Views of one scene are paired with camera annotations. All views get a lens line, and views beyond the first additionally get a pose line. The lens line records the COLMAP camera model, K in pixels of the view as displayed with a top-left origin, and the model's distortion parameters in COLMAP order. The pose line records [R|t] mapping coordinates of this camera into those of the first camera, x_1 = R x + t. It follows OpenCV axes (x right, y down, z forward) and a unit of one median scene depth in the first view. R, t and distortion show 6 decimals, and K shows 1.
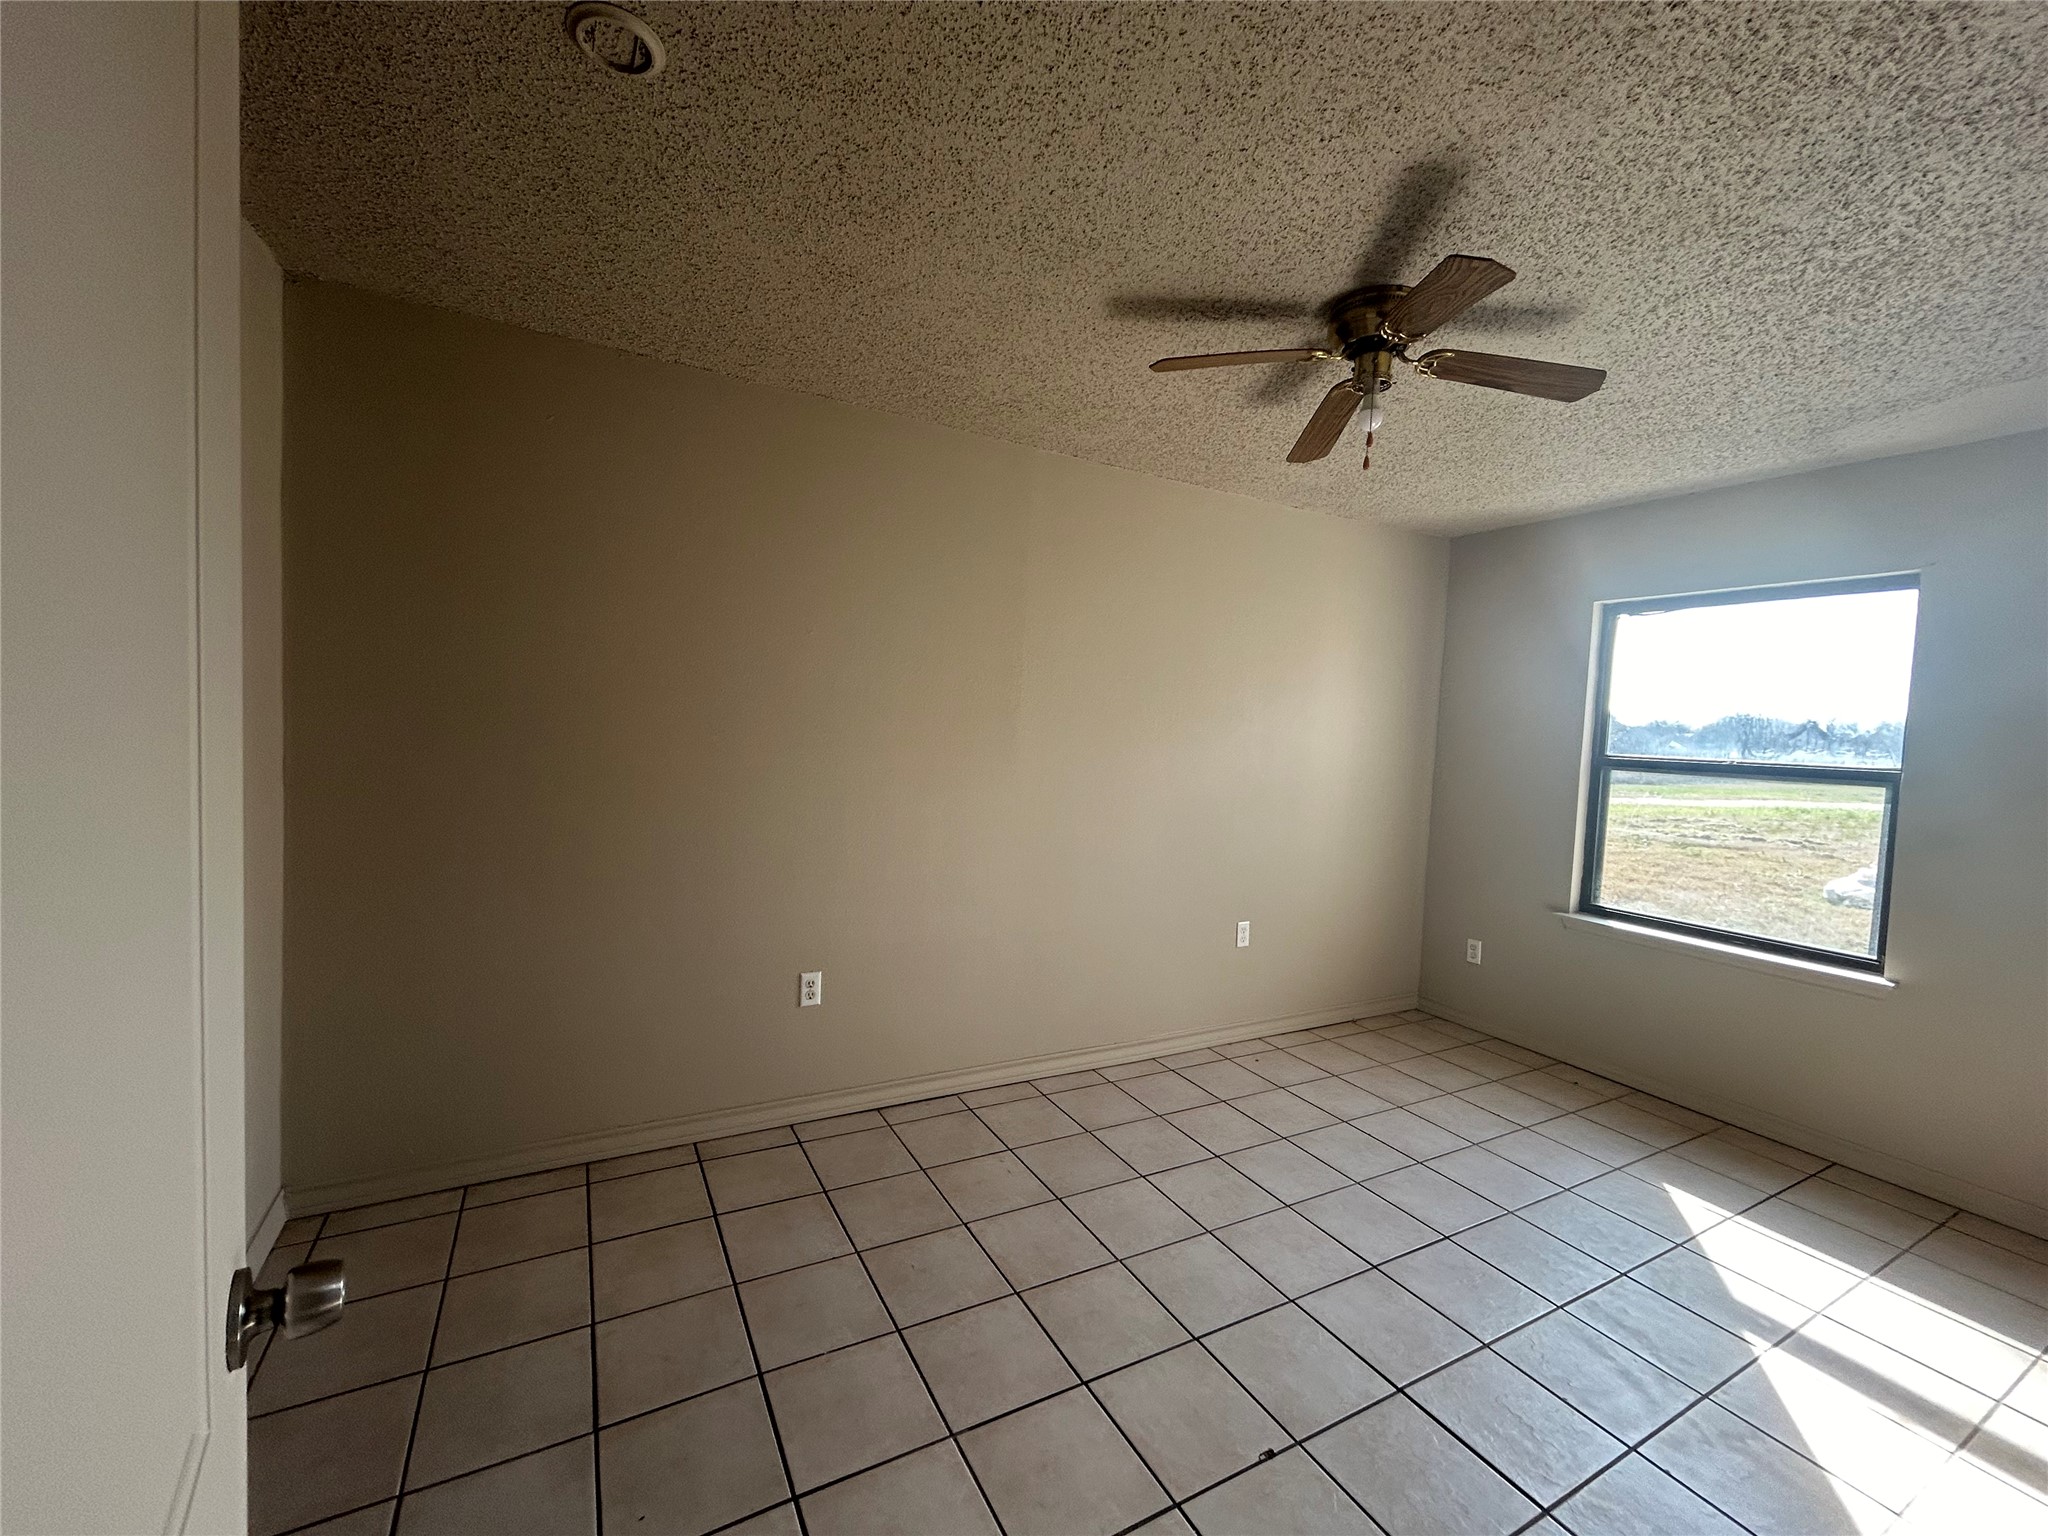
lens RADIAL K [[831.1, 0, 1024.0], [0, 831.1, 768.0], [0, 0, 1]] dist [-0.001836, -0.000627]
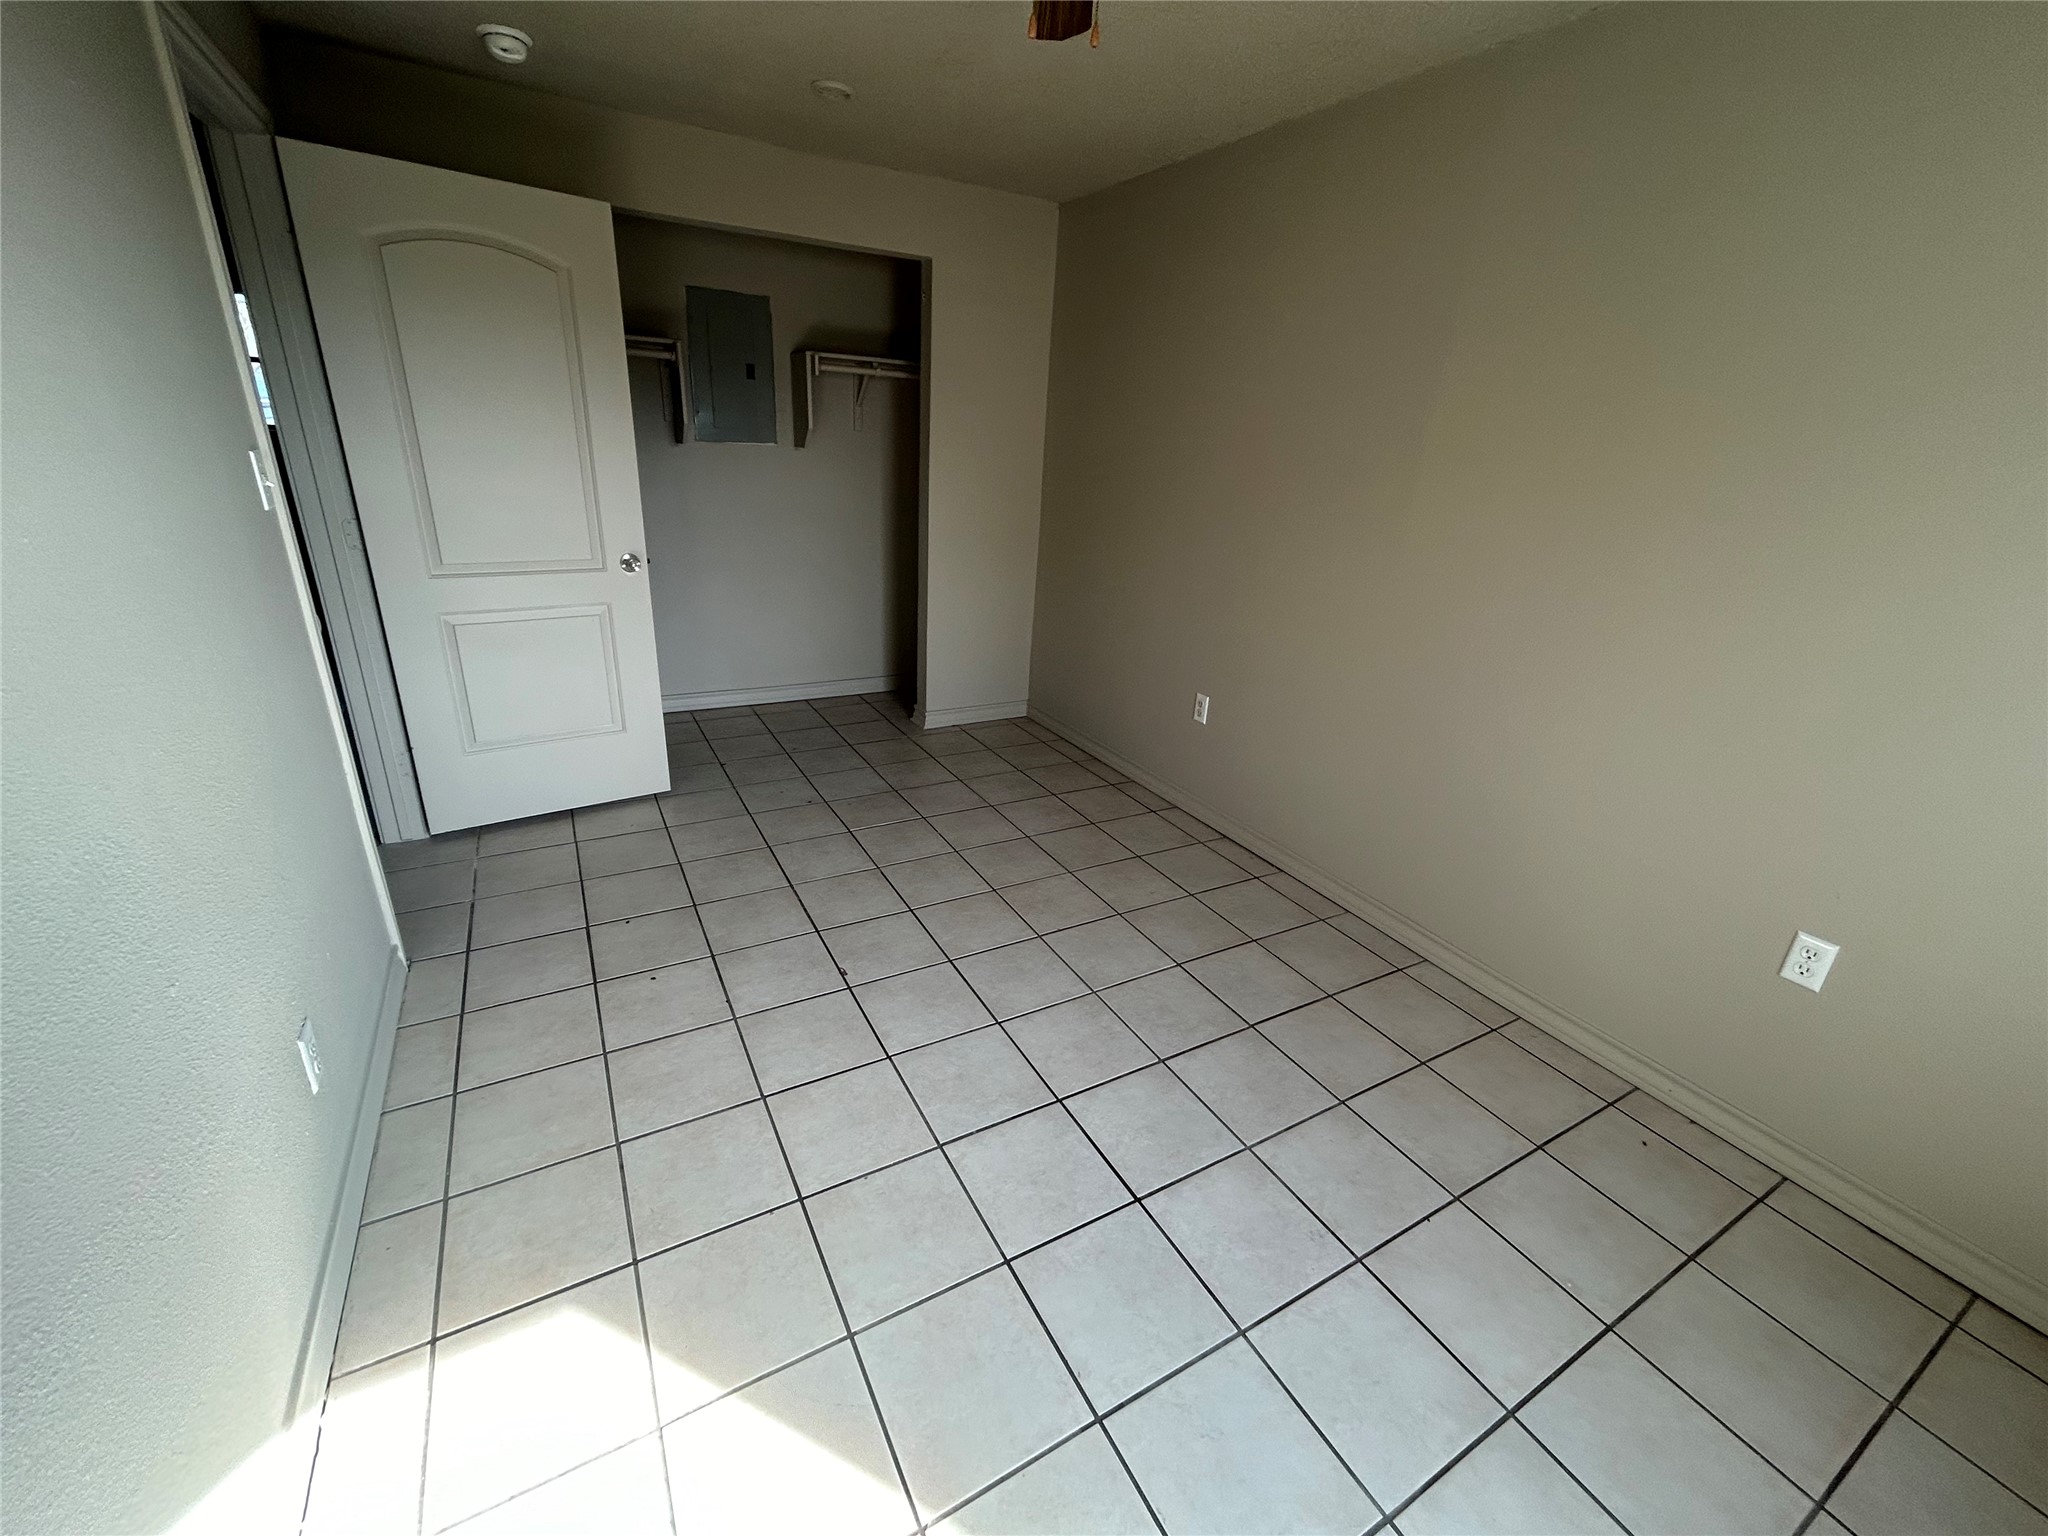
lens RADIAL K [[831.1, 0, 1024.0], [0, 831.1, 768.0], [0, 0, 1]] dist [-0.001836, -0.000627]
pose [[0.015674, 0.325286, -0.945486, 0.872353], [-0.110269, 0.940396, 0.321707, -0.009189], [0.993778, 0.099216, 0.050609, 0.677317]]
